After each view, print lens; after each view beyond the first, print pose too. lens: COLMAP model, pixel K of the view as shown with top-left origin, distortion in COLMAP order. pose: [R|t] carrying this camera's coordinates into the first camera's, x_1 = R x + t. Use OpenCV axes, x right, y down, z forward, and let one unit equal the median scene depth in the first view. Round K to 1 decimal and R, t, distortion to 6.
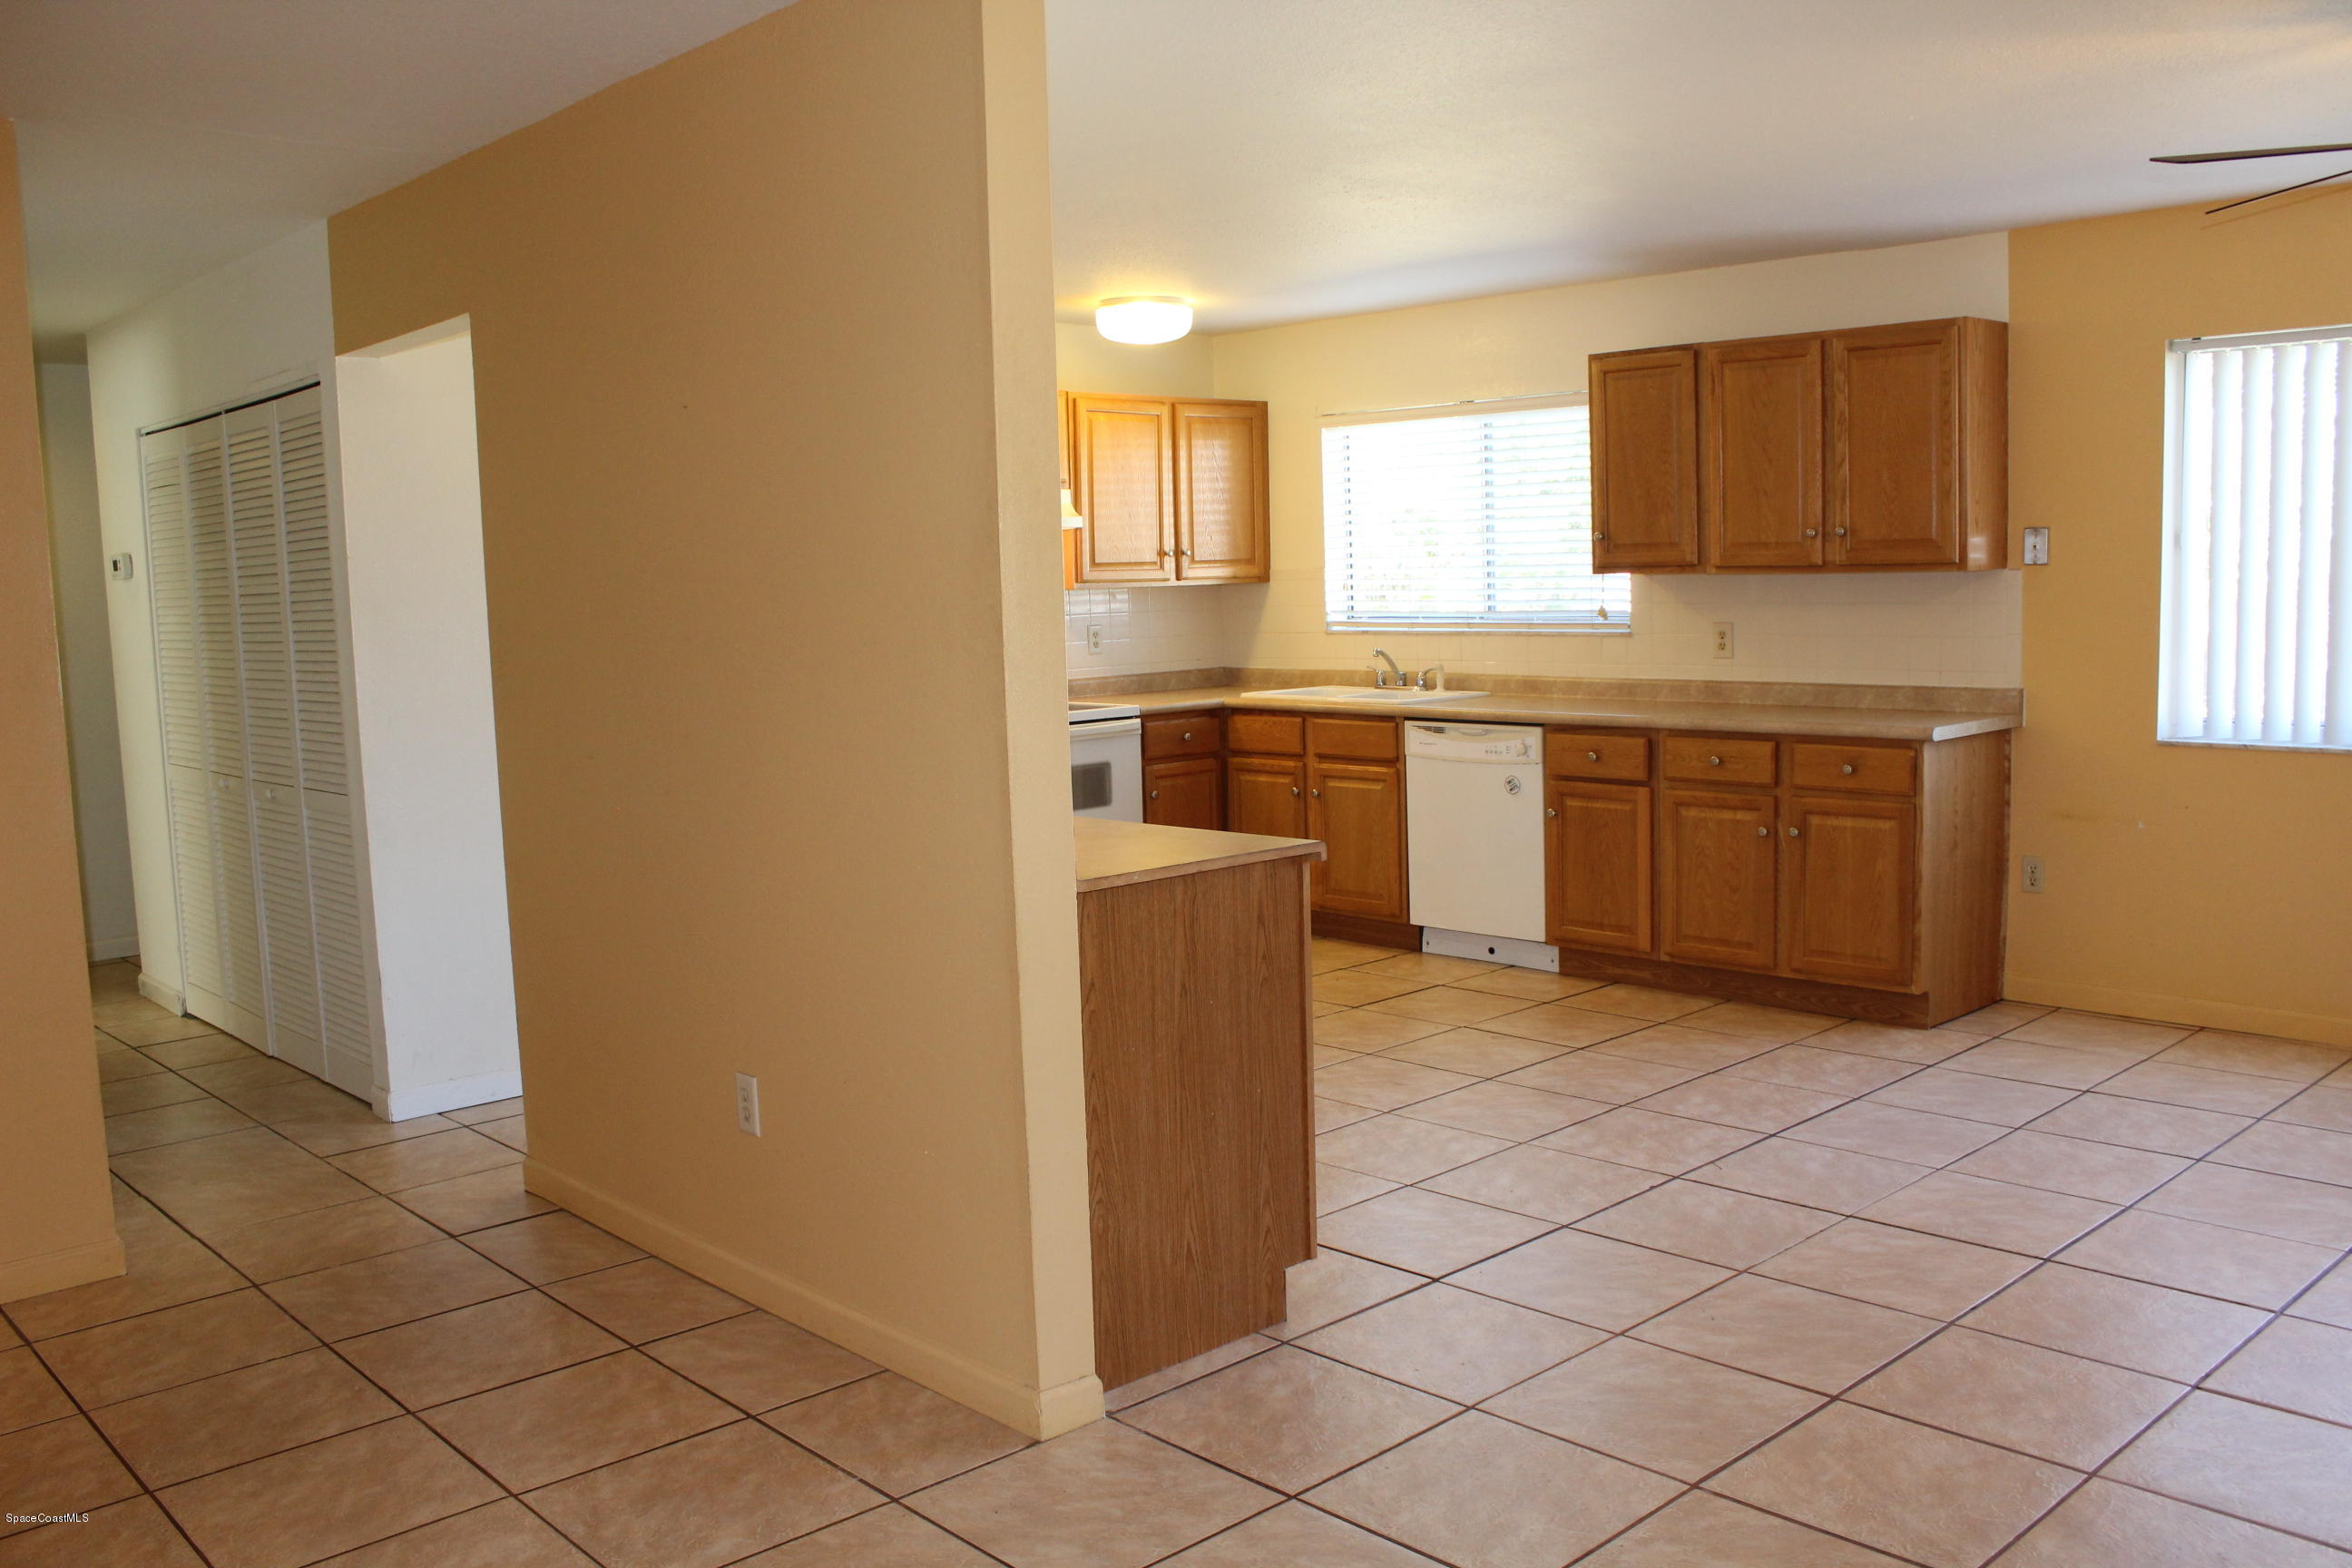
lens RADIAL K [[1973.6, 0, 1171.0], [0, 1973.6, 790.1], [0, 0, 1]] dist [-0.163467, 0.149609]
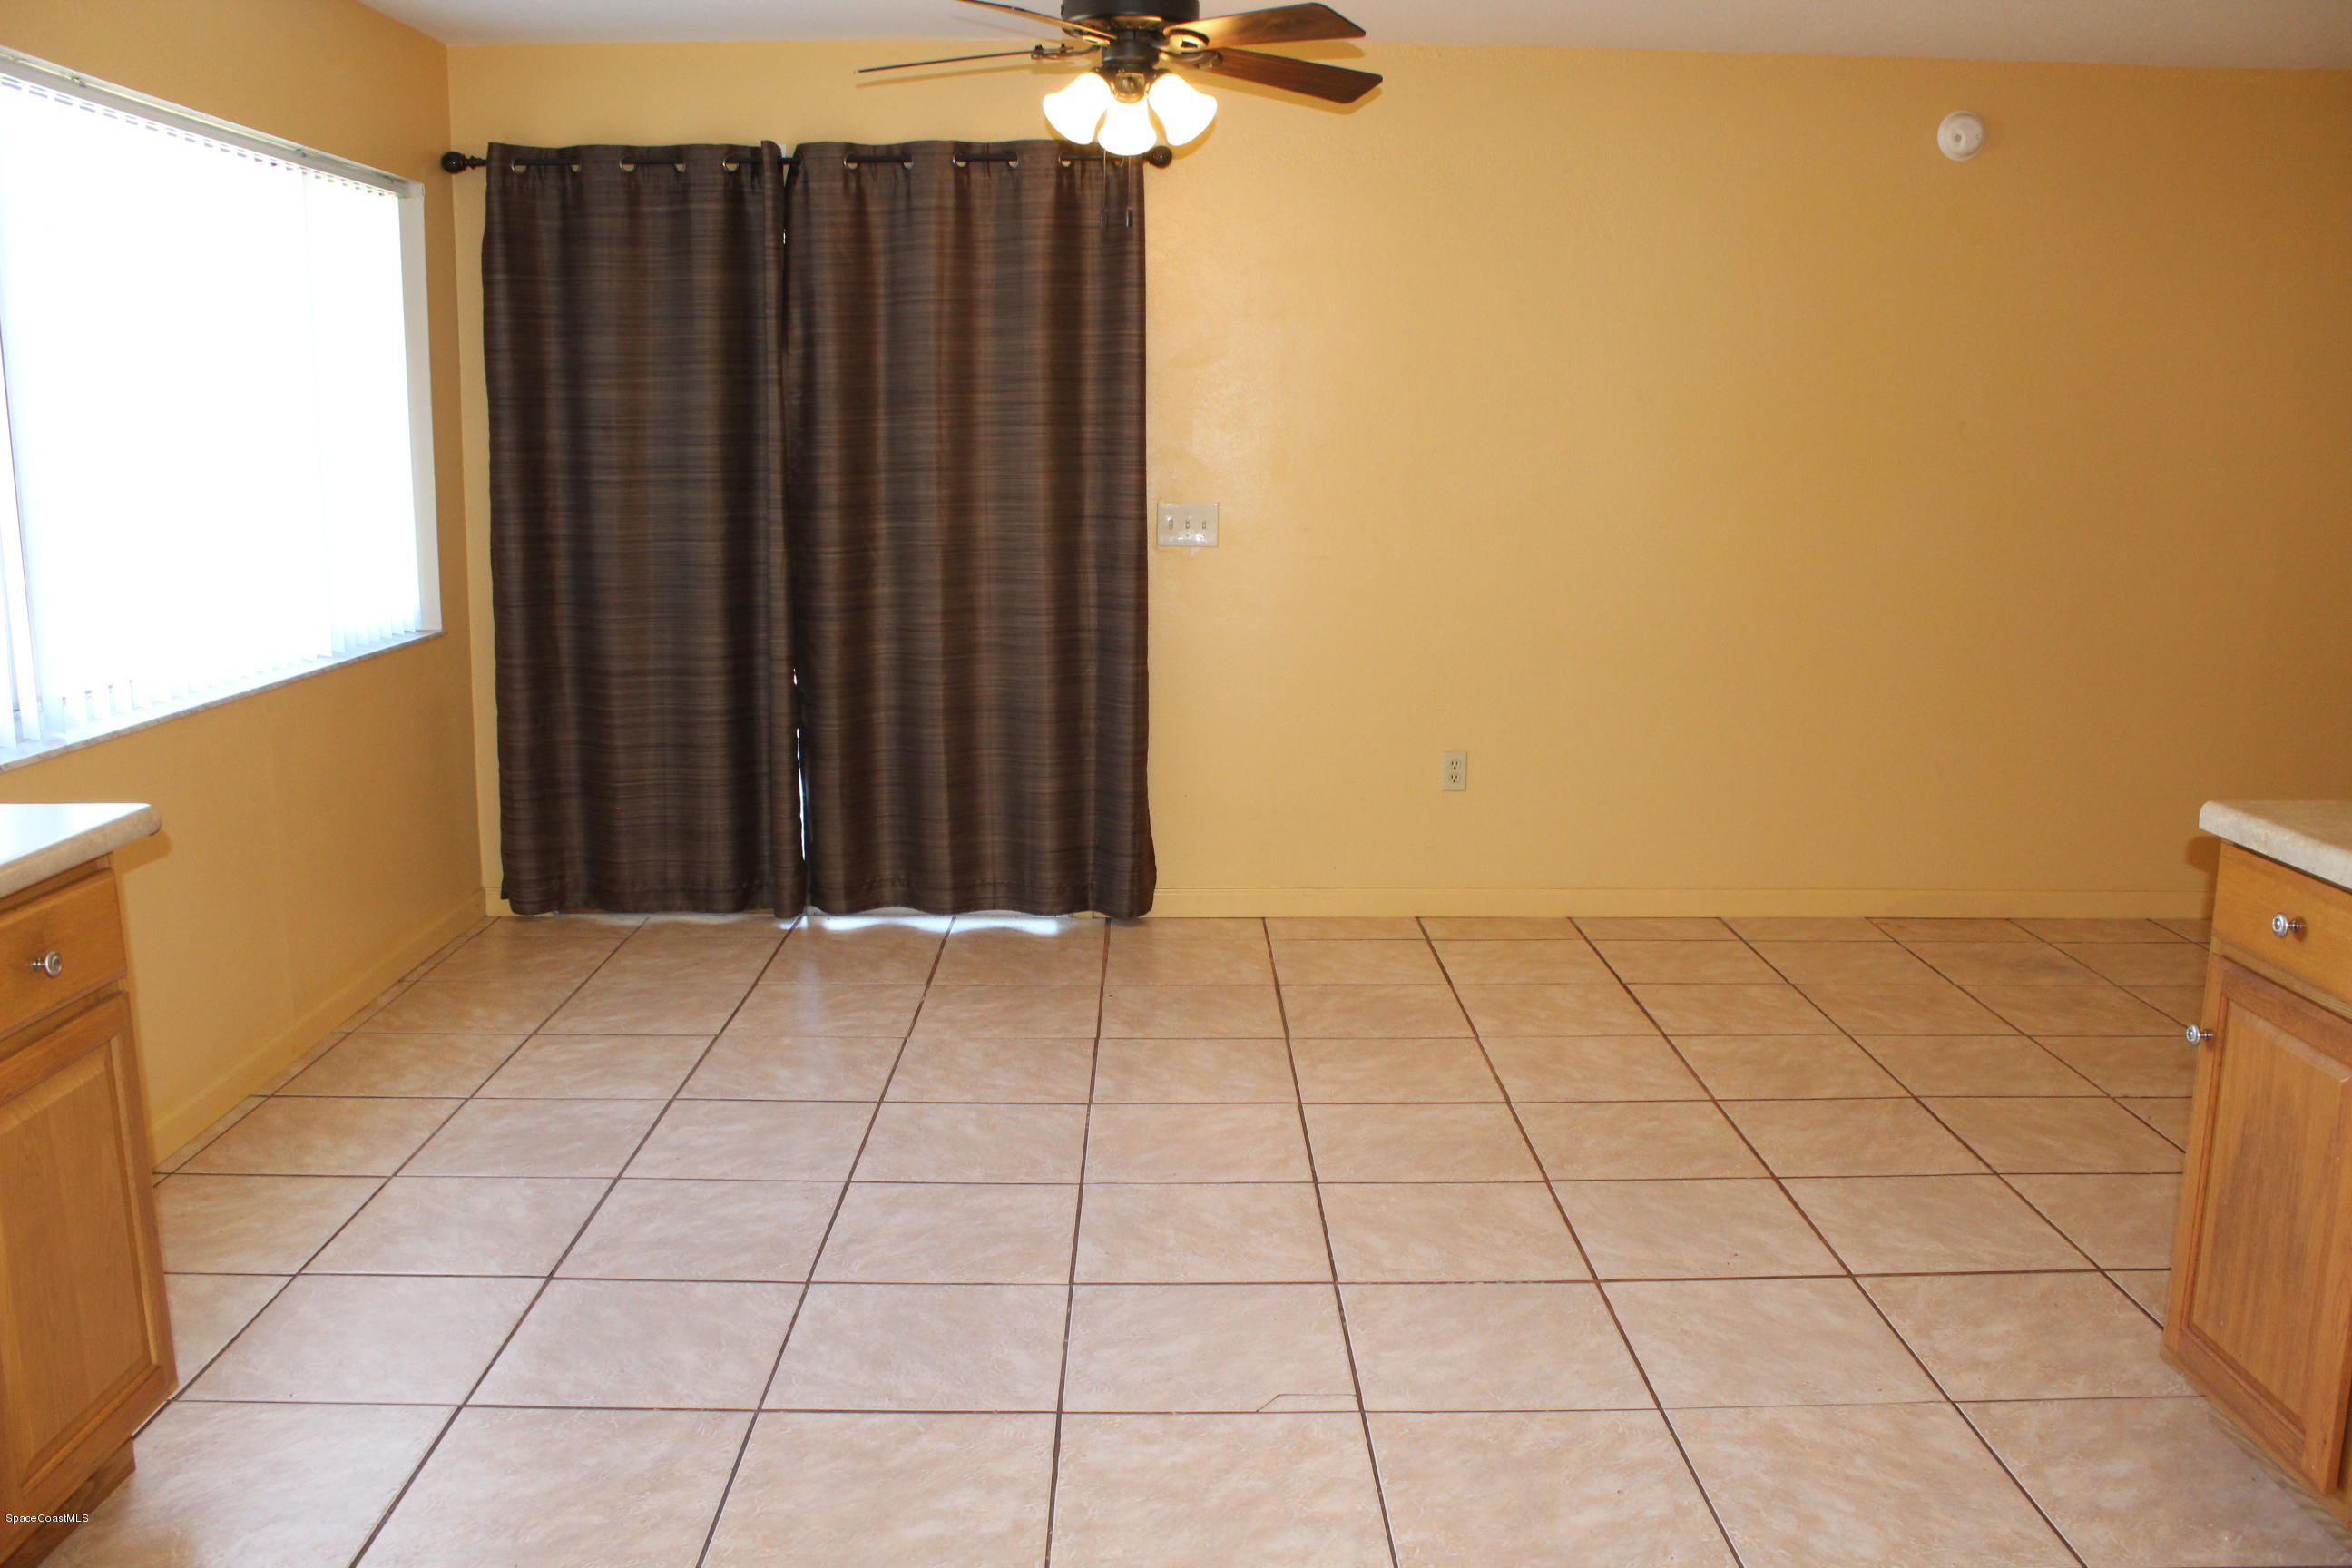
lens RADIAL K [[1973.6, 0, 1171.0], [0, 1973.6, 790.1], [0, 0, 1]] dist [-0.163467, 0.149609]
pose [[-0.733294, -0.101477, 0.672296, -0.060213], [0.092745, 0.964628, 0.246761, -0.097860], [-0.673556, 0.243300, -0.697945, 0.910660]]
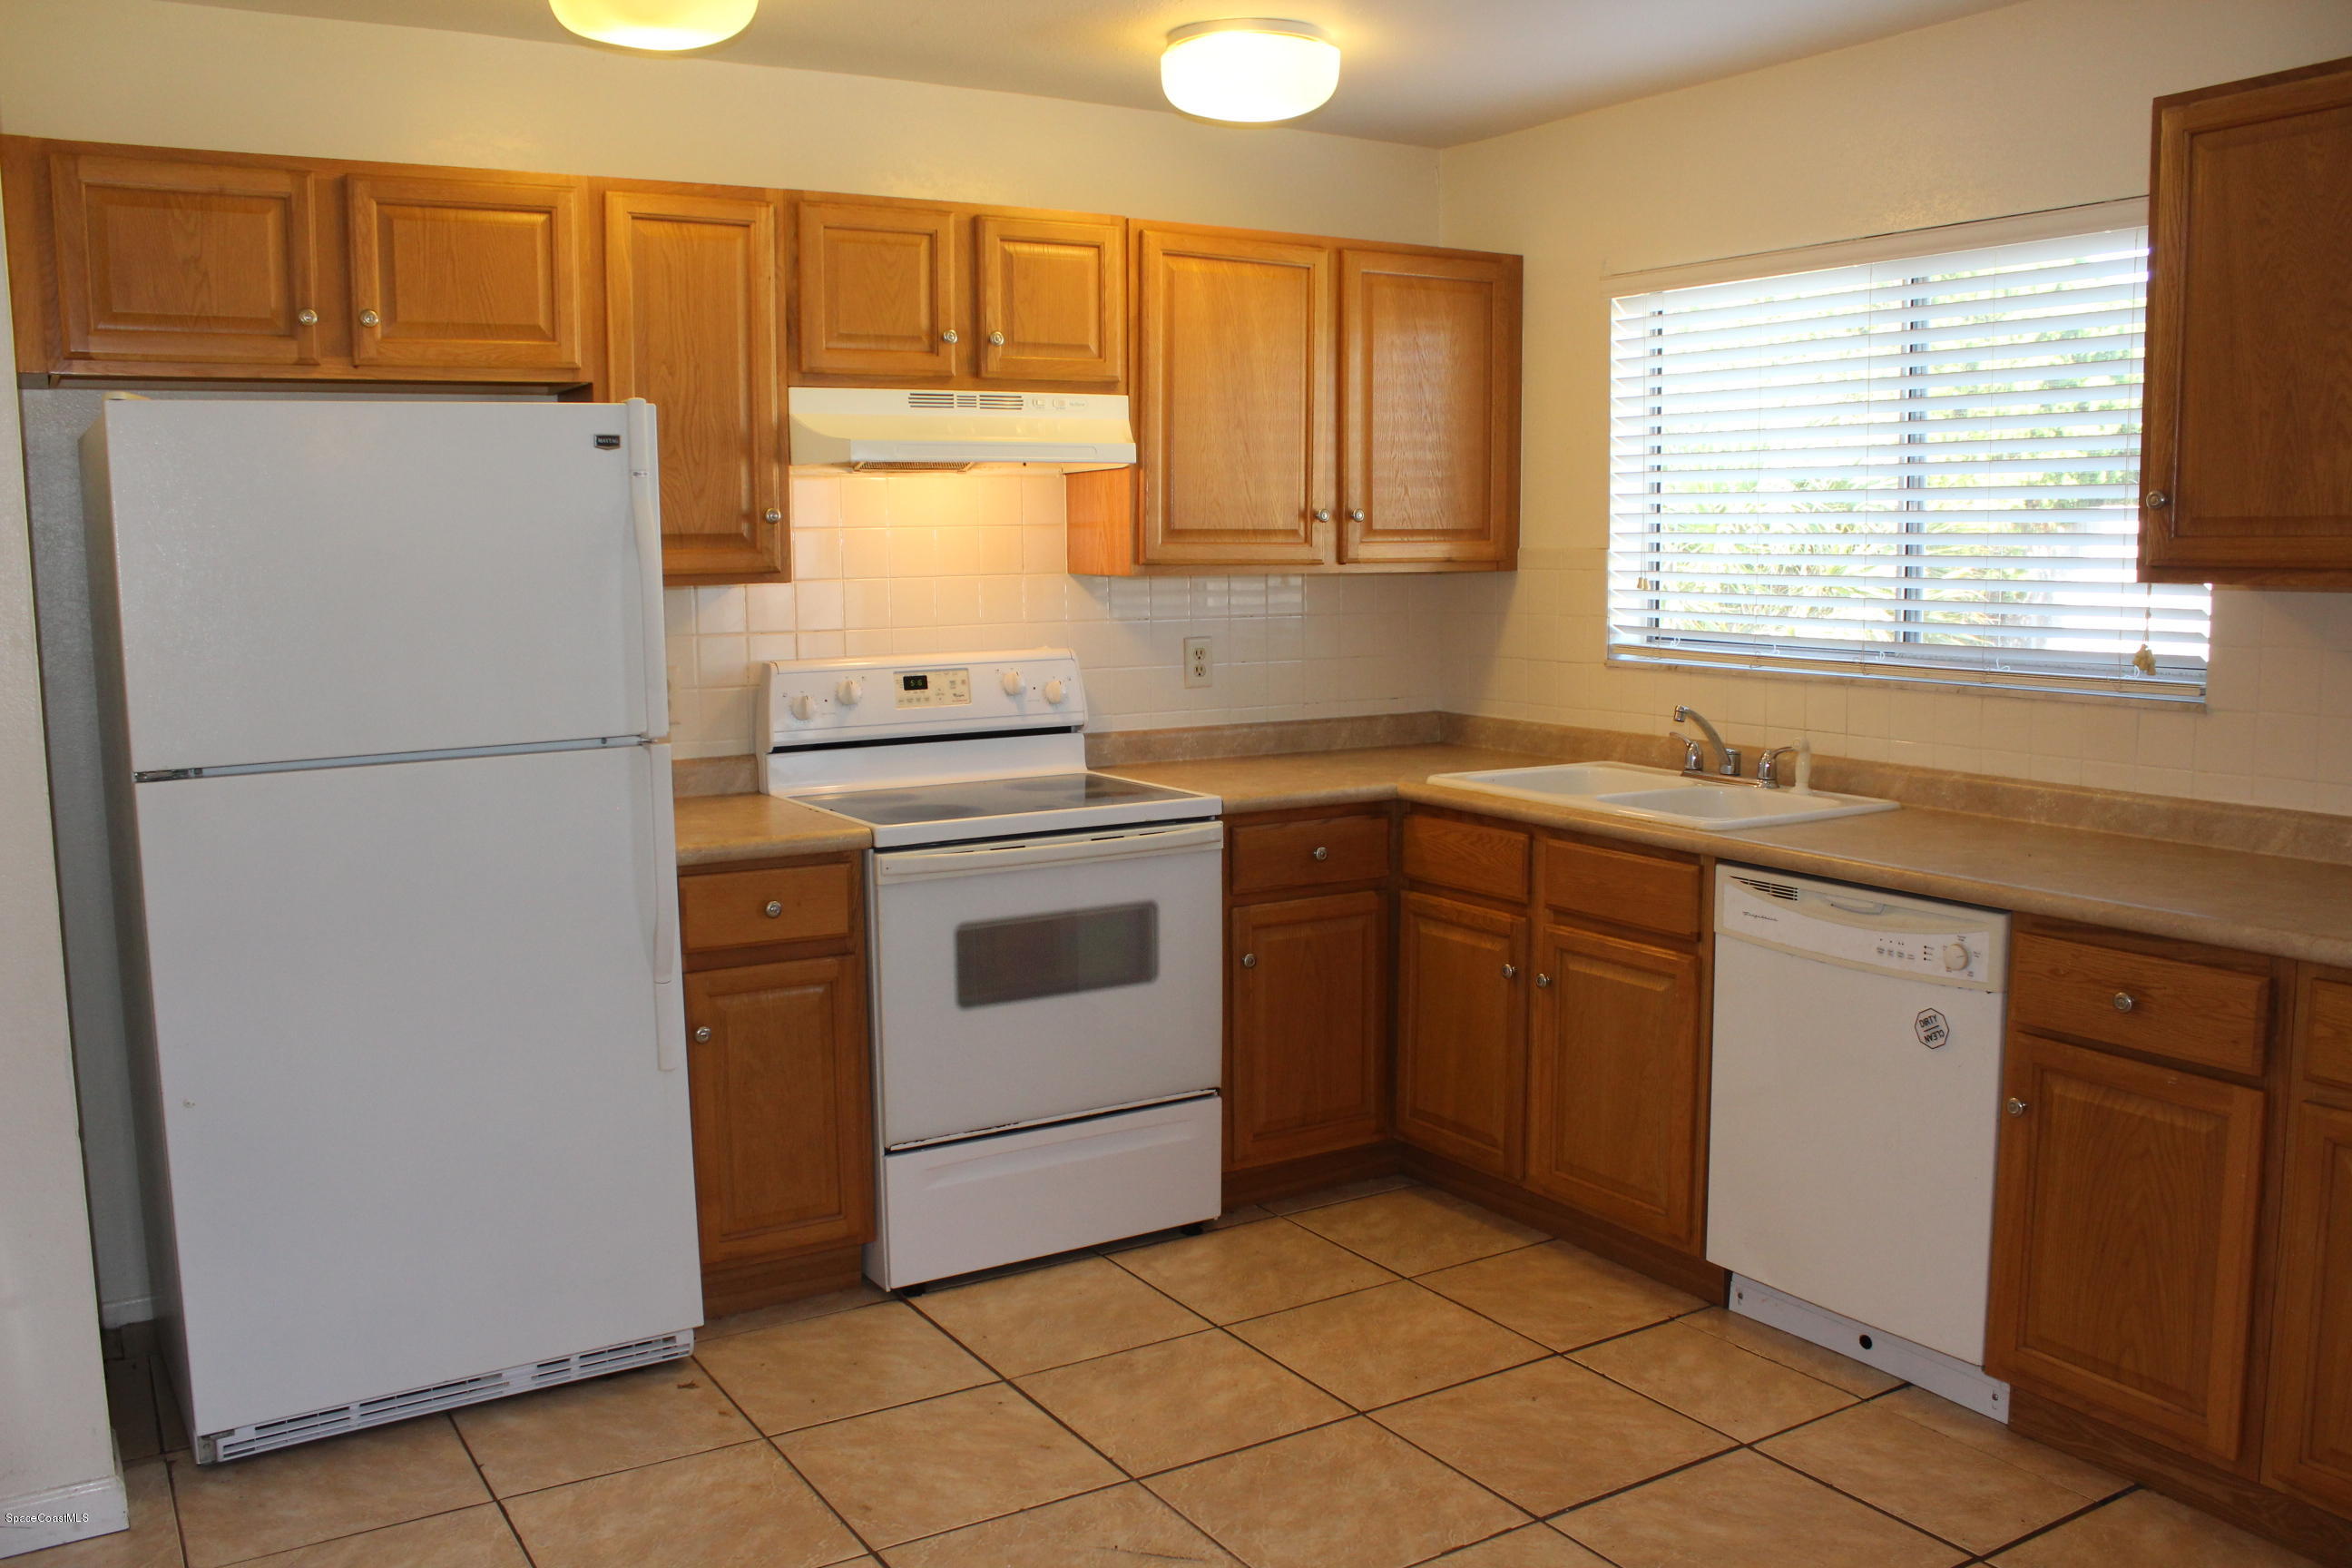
lens RADIAL K [[1973.6, 0, 1171.0], [0, 1973.6, 790.1], [0, 0, 1]] dist [-0.163467, 0.149609]
pose [[0.977981, 0.048459, -0.202990, 0.083075], [-0.044853, 0.998744, 0.022329, -0.058639], [0.203817, -0.012732, 0.978926, 0.491366]]
